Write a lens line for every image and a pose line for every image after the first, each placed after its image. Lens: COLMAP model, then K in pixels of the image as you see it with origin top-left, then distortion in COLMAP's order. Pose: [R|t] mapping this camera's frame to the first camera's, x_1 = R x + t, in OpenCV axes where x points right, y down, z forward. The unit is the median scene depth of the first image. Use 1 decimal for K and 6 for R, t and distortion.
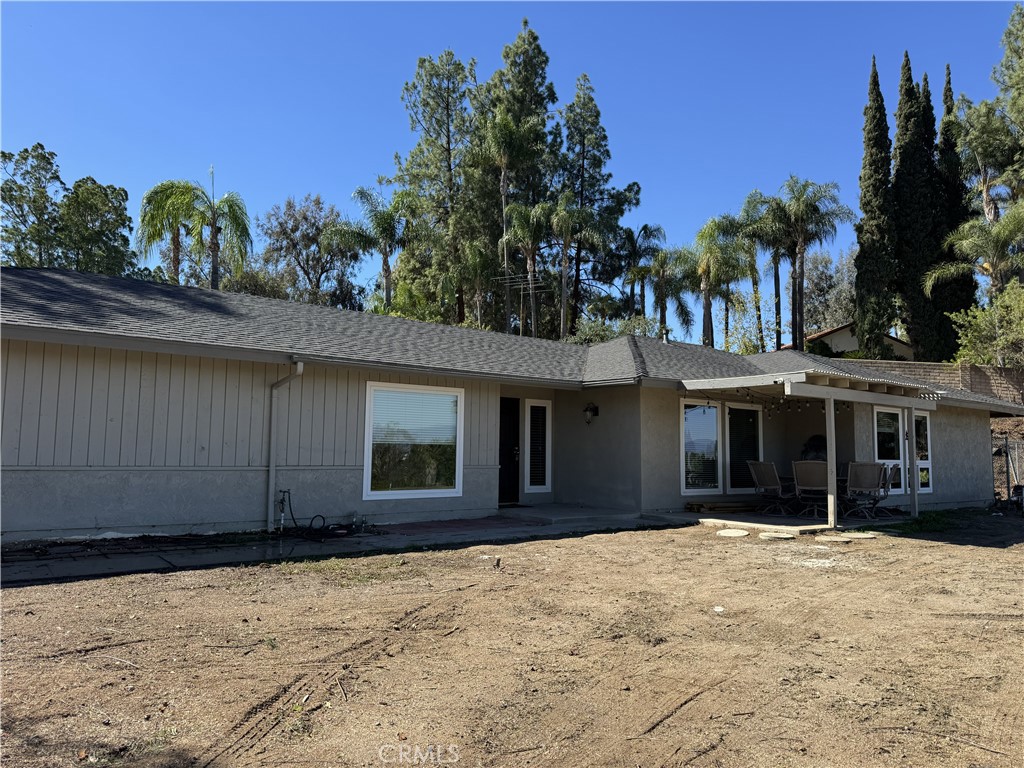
lens RADIAL K [[724.9, 0, 520.3], [0, 724.9, 386.5], [0, 0, 1]] dist [0.047776, -0.044763]
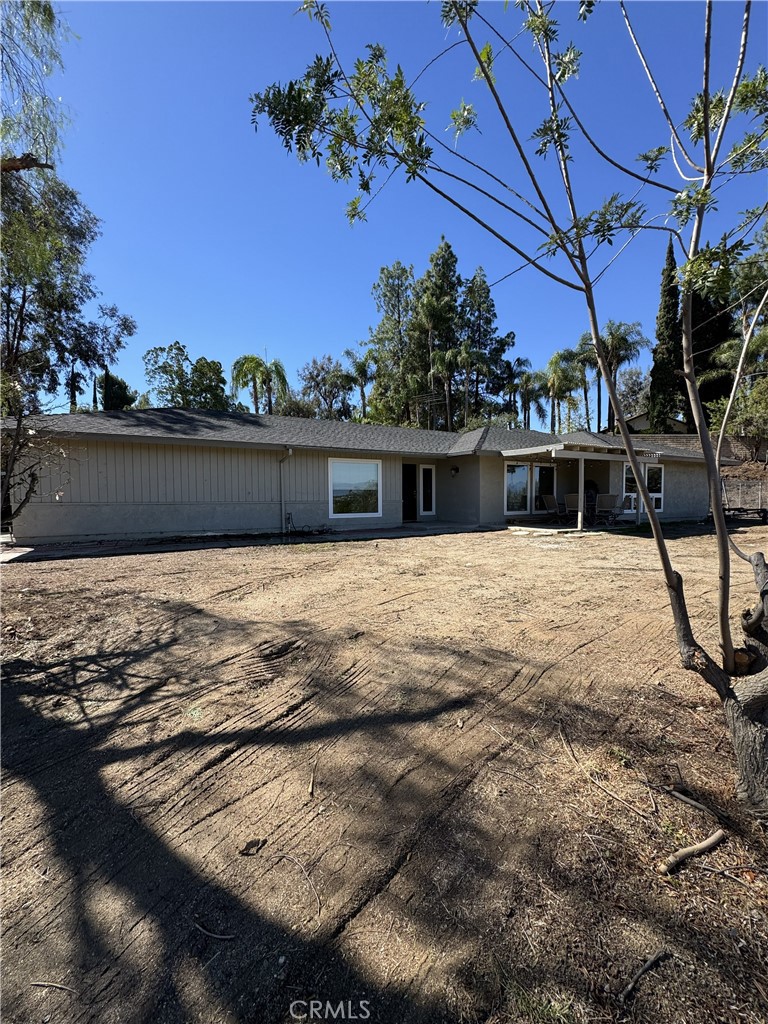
lens RADIAL K [[409.6, 0, 384.0], [0, 409.6, 512.8], [0, 0, 1]] dist [0.000848, 0.000557]
pose [[0.985598, -0.012346, -0.168655, 0.036461], [0.033856, 0.991545, 0.125271, 0.002146], [0.165682, -0.129177, 0.977682, -0.019861]]
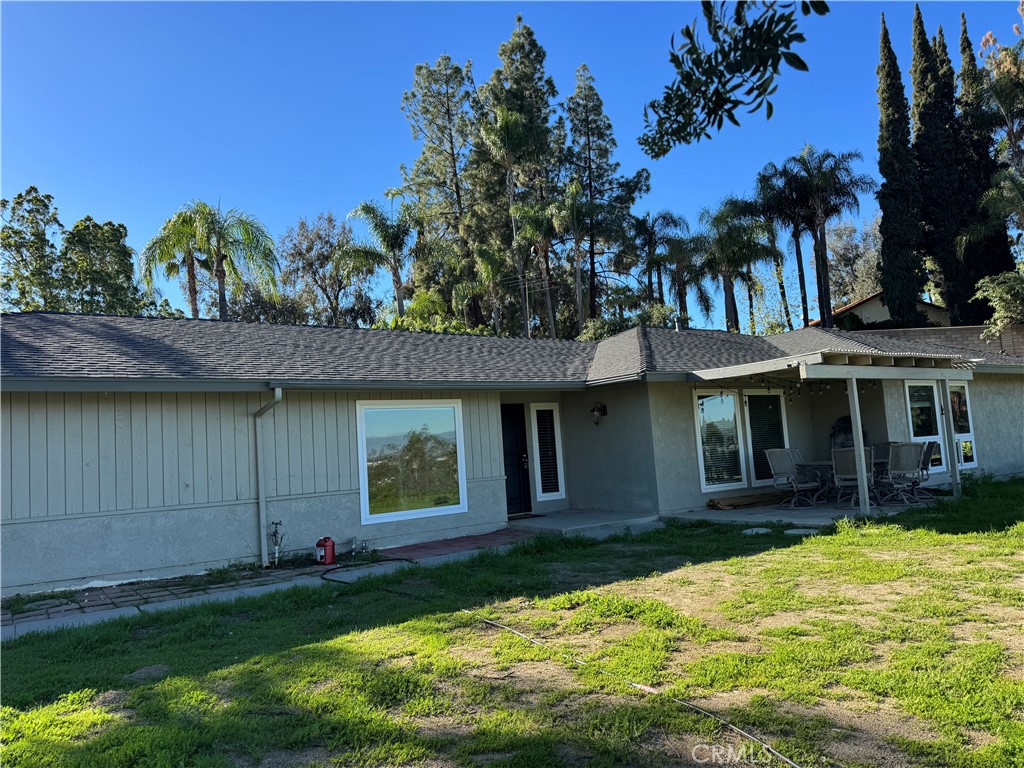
lens RADIAL K [[723.5, 0, 512.1], [0, 723.5, 389.8], [0, 0, 1]] dist [0.039118, -0.028967]
pose [[0.995098, -0.082747, -0.054158, 0.014319], [0.083023, 0.996543, 0.002862, -0.002216], [0.053734, -0.007344, 0.998528, 0.018165]]
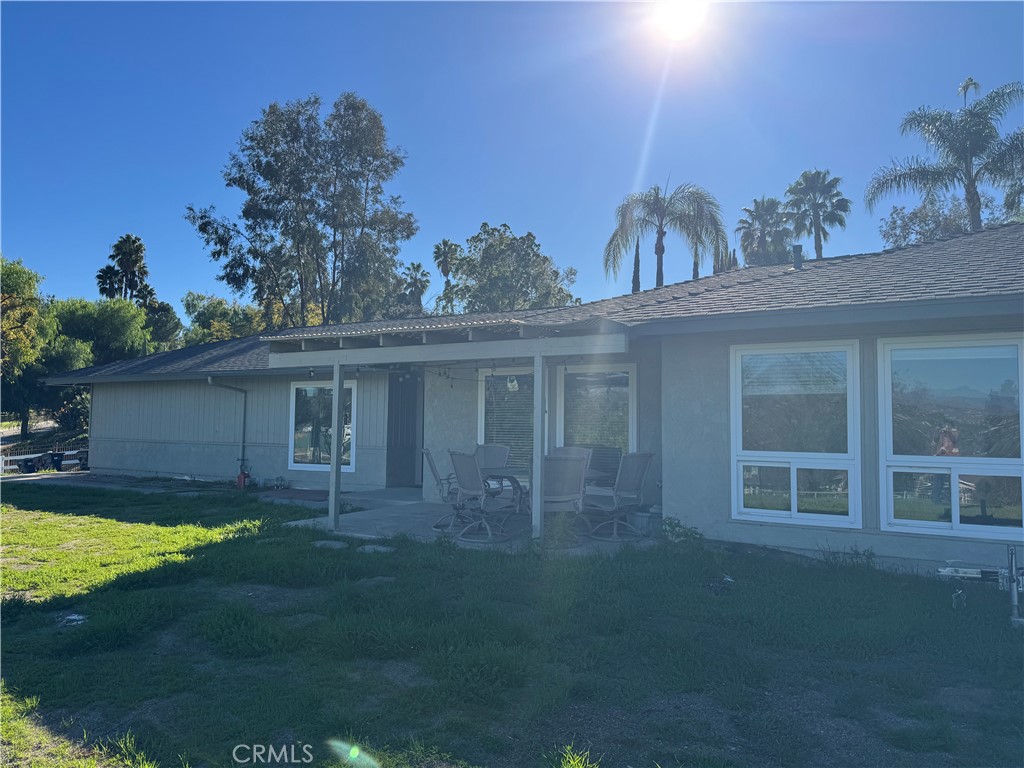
lens RADIAL K [[723.5, 0, 513.0], [0, 723.5, 380.8], [0, 0, 1]] dist [0.039118, -0.028967]
pose [[0.365777, -0.067035, -0.928285, 0.371629], [0.079077, 0.996035, -0.040768, 0.024349], [0.927337, -0.058494, 0.369627, 0.274969]]
